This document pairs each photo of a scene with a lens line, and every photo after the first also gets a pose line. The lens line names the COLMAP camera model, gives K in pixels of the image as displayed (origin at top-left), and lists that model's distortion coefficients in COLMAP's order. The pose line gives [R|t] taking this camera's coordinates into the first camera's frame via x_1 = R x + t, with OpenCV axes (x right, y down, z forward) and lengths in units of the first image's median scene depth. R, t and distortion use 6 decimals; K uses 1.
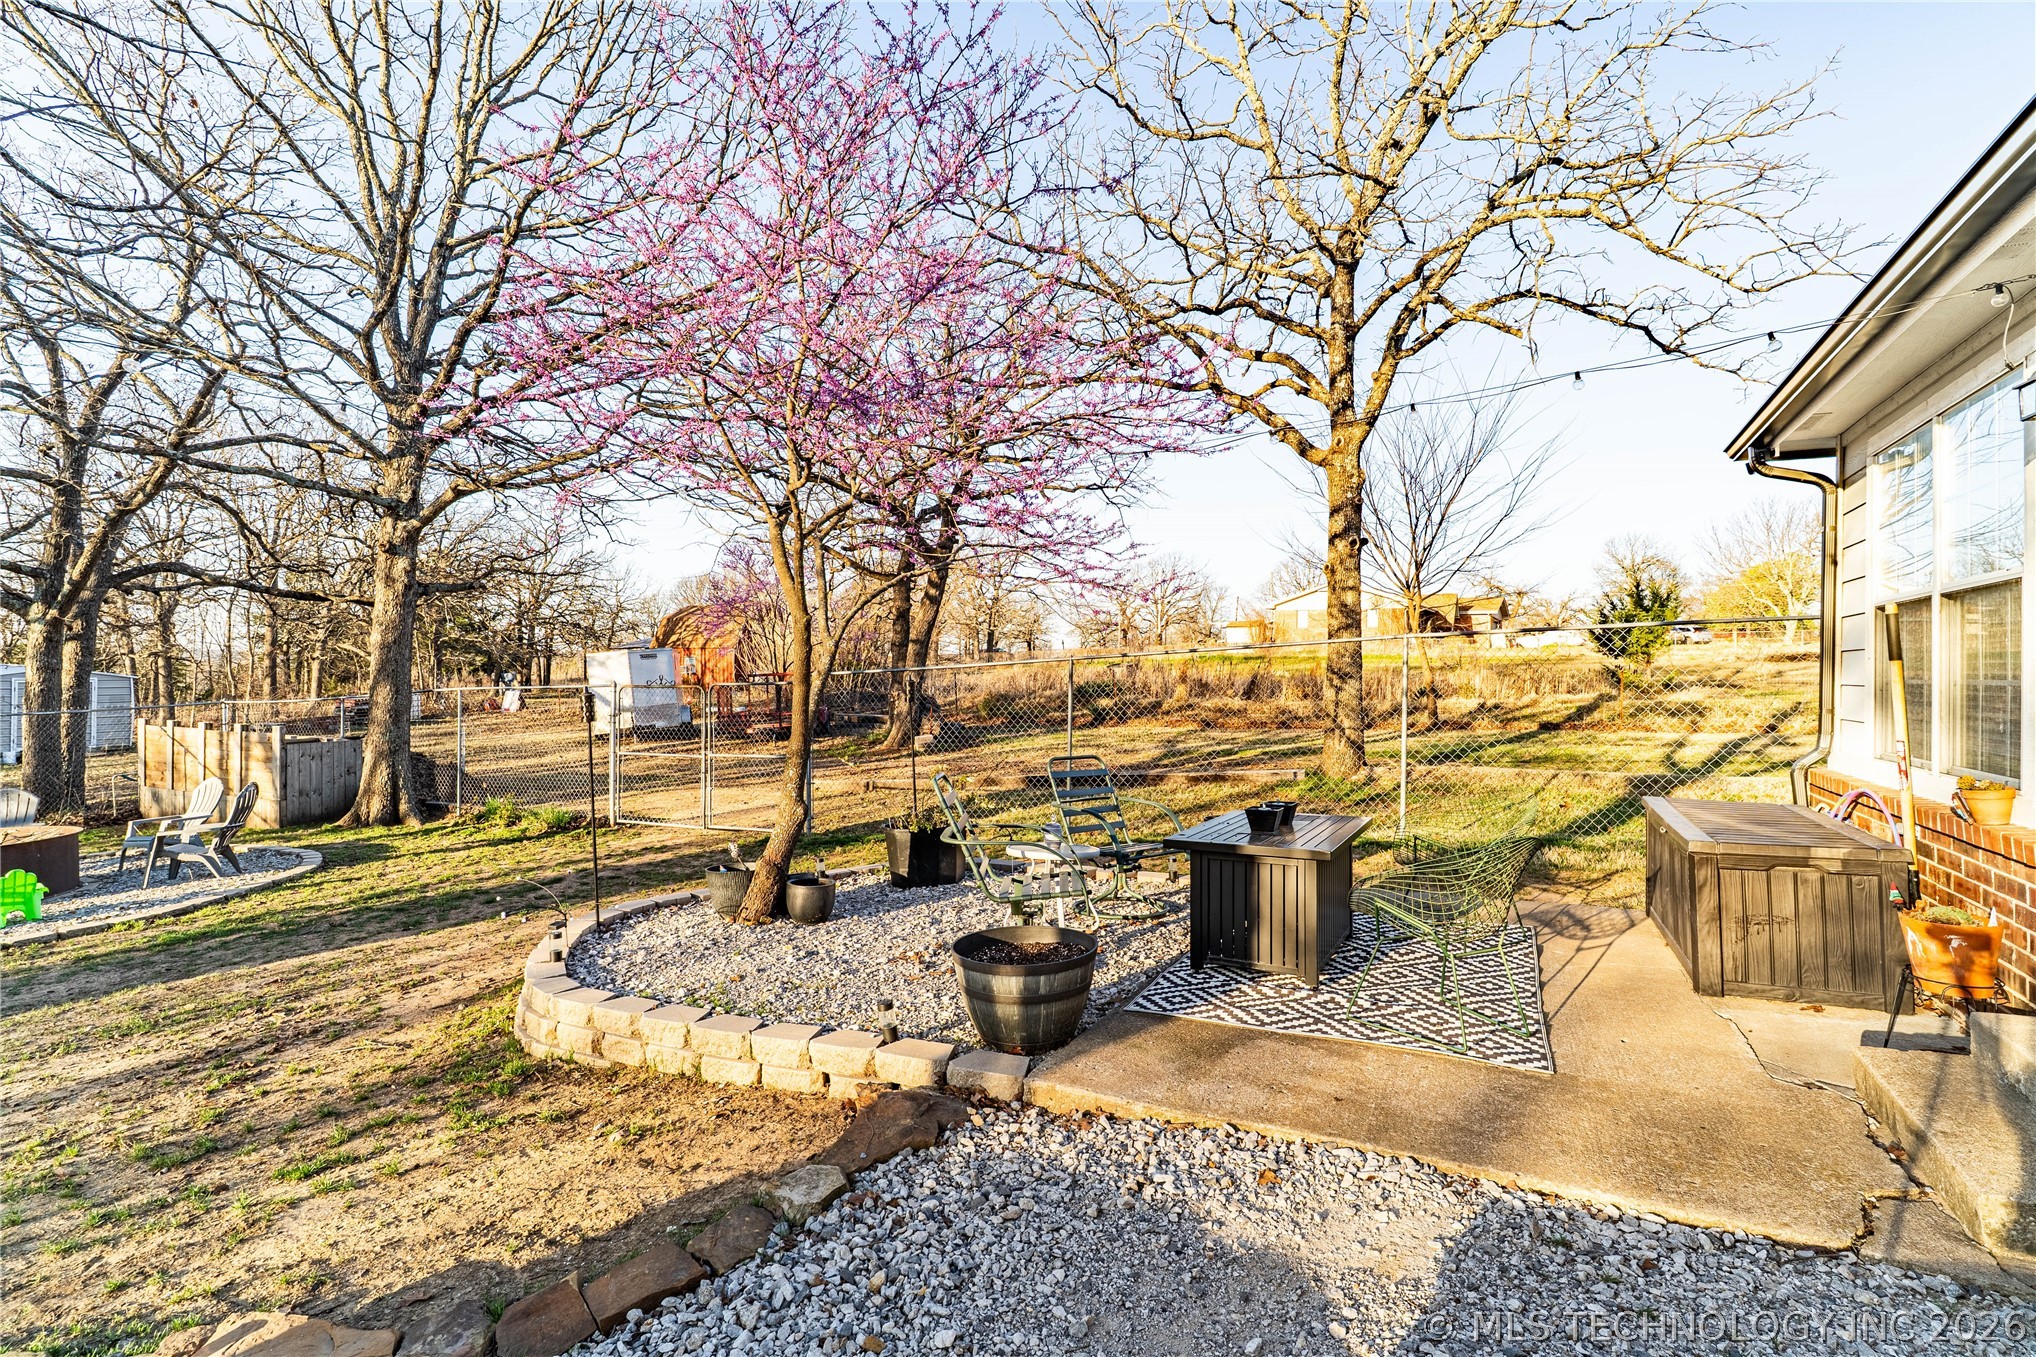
lens RADIAL K [[960.0, 0, 1015.1], [0, 960.0, 666.4], [0, 0, 1]] dist [0.000100, -0.000370]
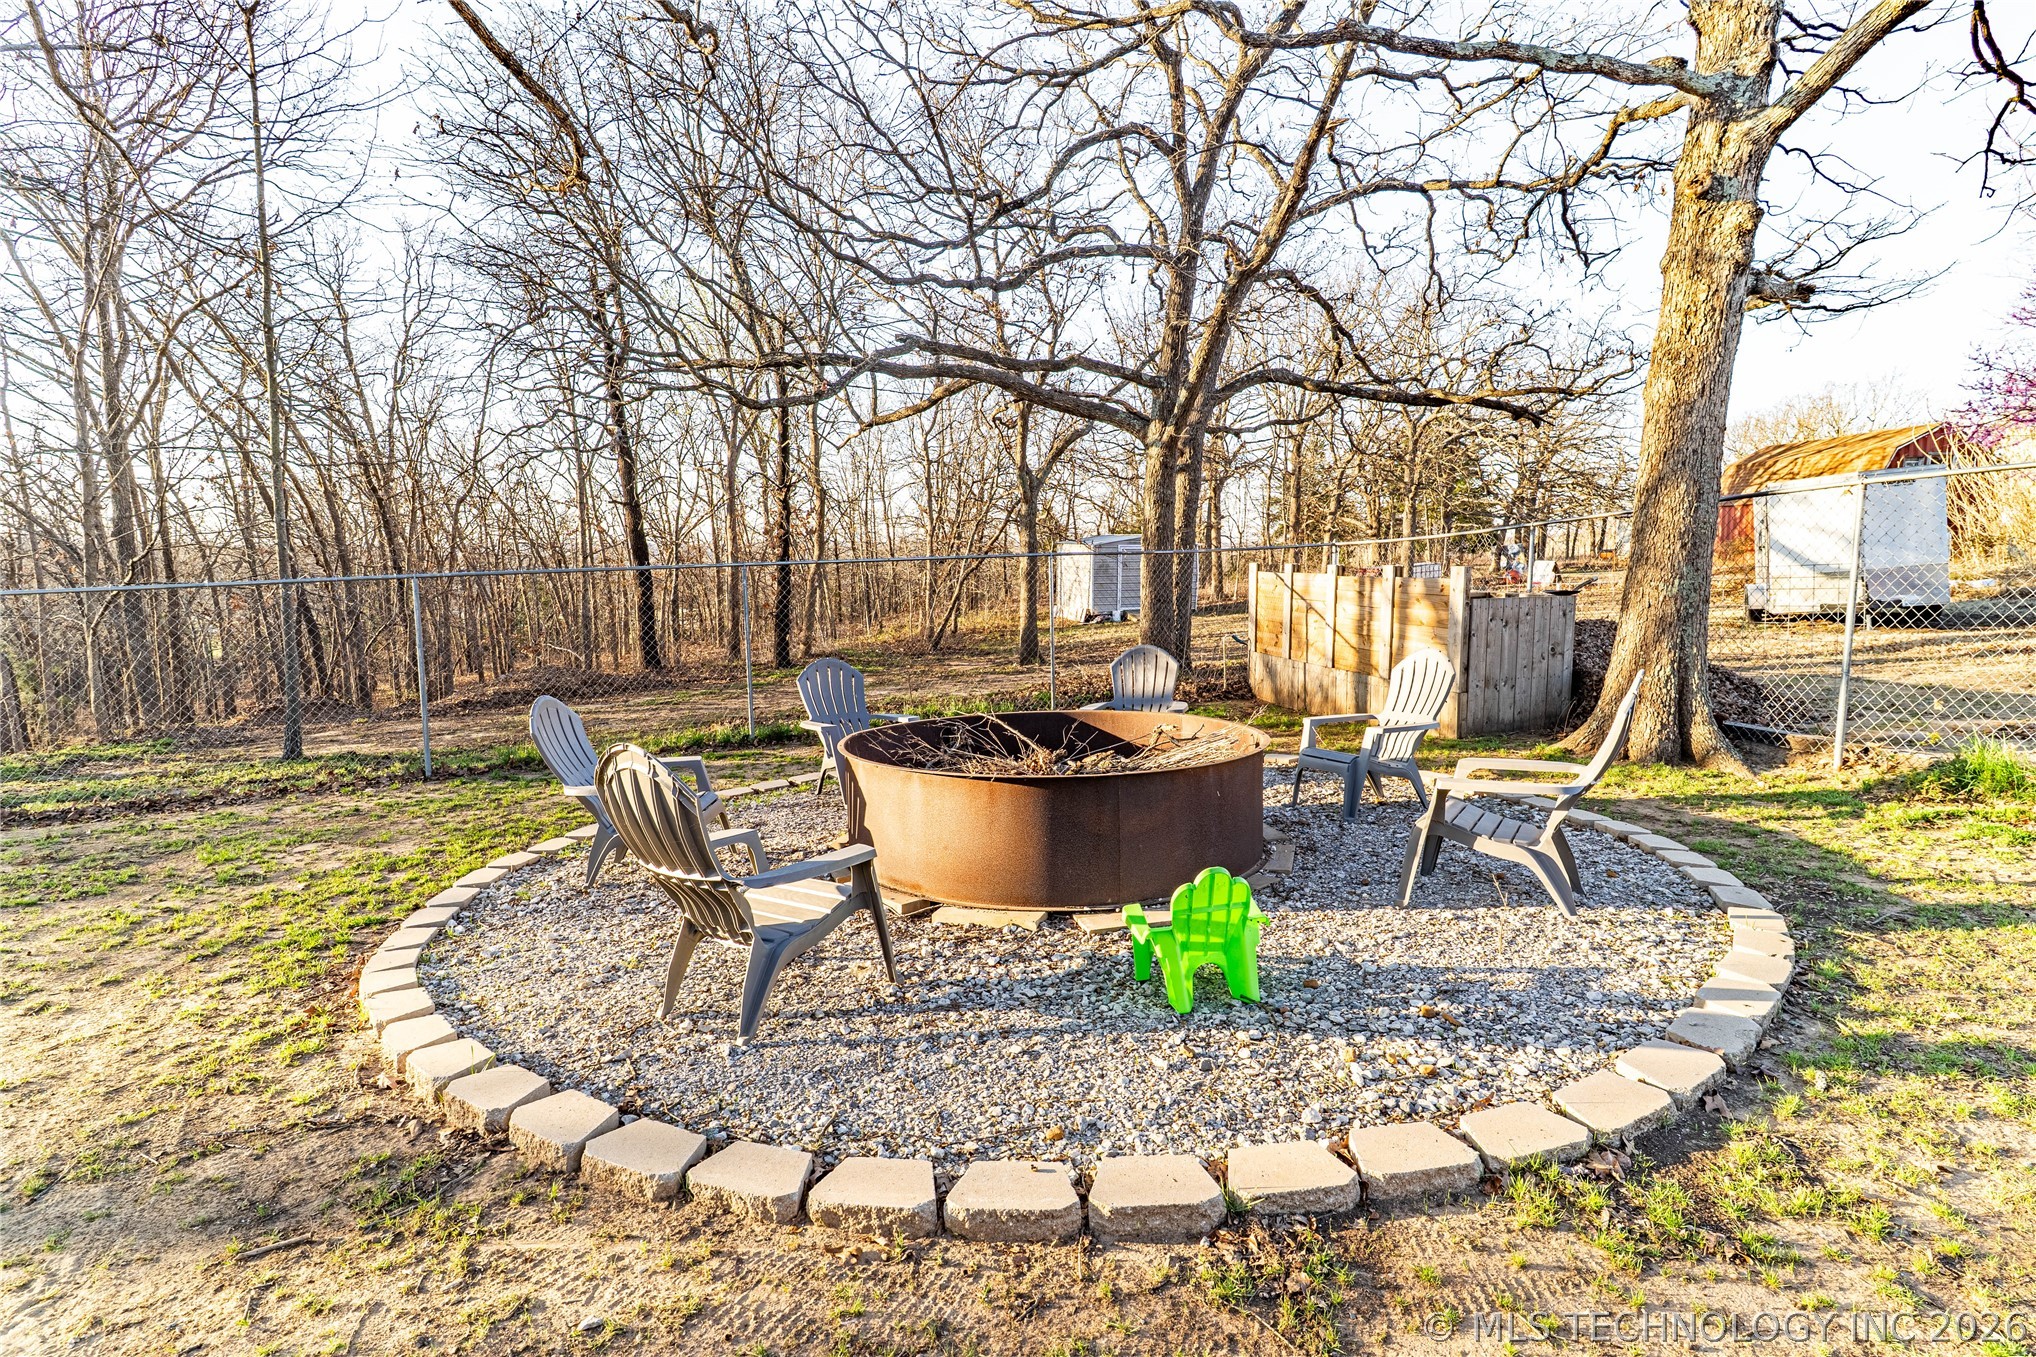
lens RADIAL K [[960.0, 0, 1015.1], [0, 960.0, 666.4], [0, 0, 1]] dist [0.000100, -0.000370]
pose [[0.617514, 0.078795, -0.782603, -0.437155], [0.014231, 0.993688, 0.111277, 0.049339], [0.786431, -0.079852, 0.612495, 0.389655]]
